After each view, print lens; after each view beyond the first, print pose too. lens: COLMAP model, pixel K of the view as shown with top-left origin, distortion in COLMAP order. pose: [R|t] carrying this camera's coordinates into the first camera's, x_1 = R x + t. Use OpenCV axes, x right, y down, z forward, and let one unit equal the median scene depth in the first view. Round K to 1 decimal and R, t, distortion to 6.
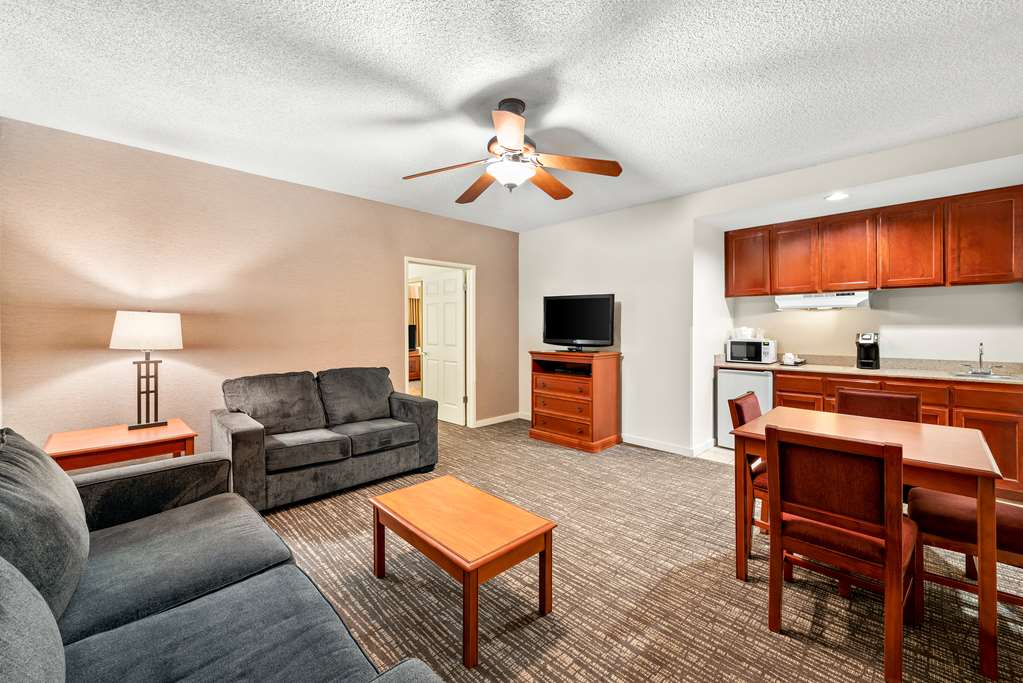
lens RADIAL K [[410.1, 0, 514.0], [0, 410.1, 330.9], [0, 0, 1]] dist [-0.017643, -0.000284]
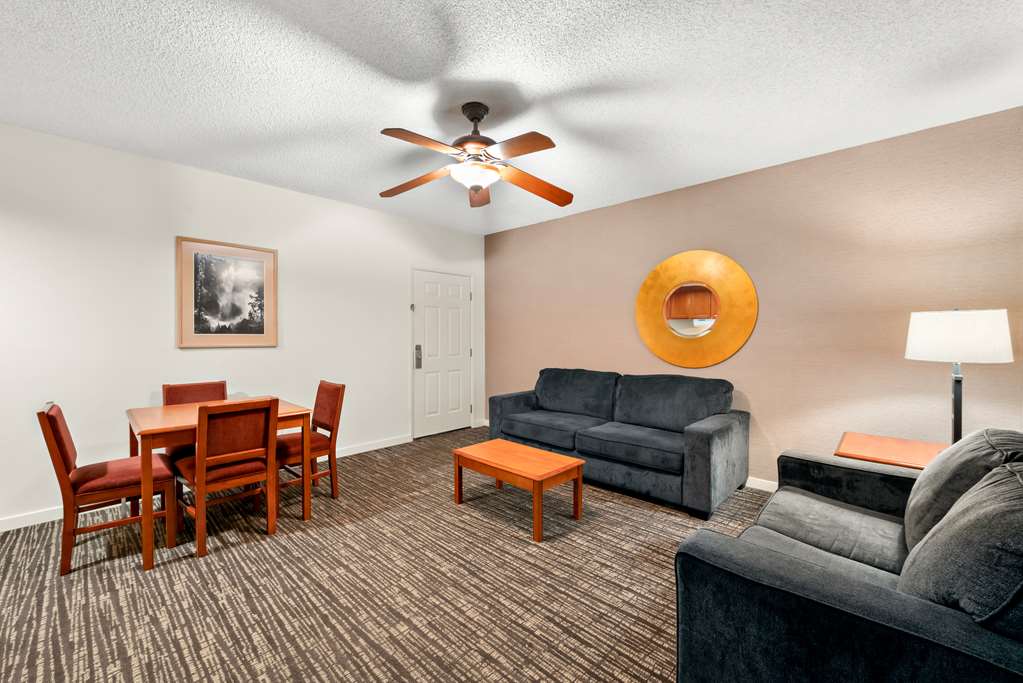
lens RADIAL K [[410.1, 0, 510.5], [0, 410.1, 336.4], [0, 0, 1]] dist [-0.017643, -0.000284]
pose [[-0.998890, 0.002308, -0.047040, -0.047075], [0.001409, 0.999816, 0.019143, -0.017938], [0.047076, 0.019056, -0.998710, 2.148230]]
